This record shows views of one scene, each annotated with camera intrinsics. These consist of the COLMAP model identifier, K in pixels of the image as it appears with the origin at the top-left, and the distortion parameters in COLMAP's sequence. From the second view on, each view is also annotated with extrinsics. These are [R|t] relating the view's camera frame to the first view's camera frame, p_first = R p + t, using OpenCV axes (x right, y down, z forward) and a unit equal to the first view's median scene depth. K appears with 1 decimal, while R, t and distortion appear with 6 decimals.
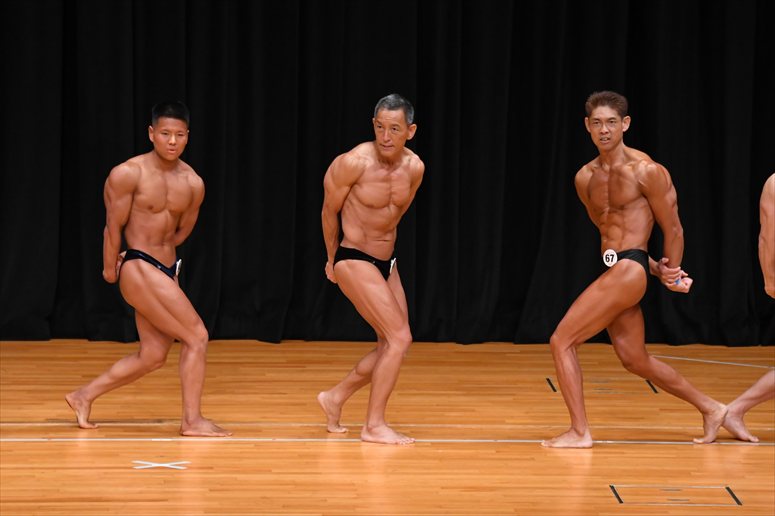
lens RADIAL K [[5417.7, 0, 440.3], [0, 5417.7, 259.1], [0, 0, 1]] dist [2.279641, 0.000000]
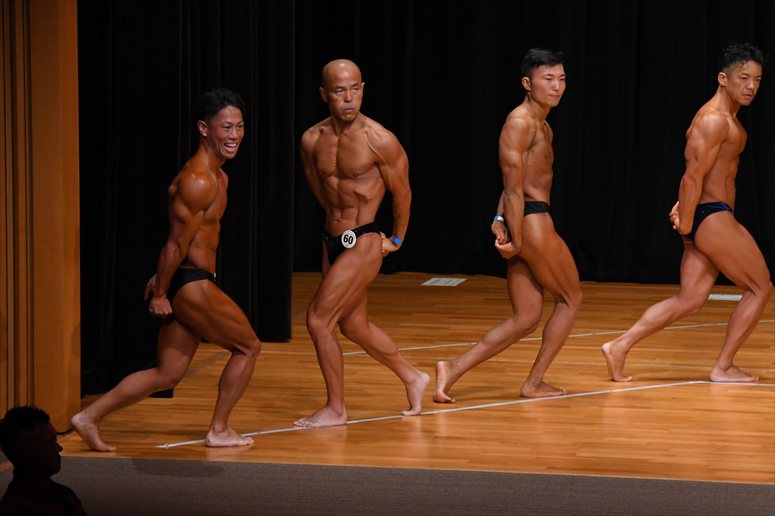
lens RADIAL K [[5417.7, 0, 382.5], [0, 5417.7, 253.5], [0, 0, 1]] dist [2.279641, 0.000000]
pose [[0.958715, 0.014236, -0.284011, 0.317336], [-0.012342, 0.999888, 0.008458, -0.003627], [0.284100, -0.004603, 0.958784, 0.057611]]
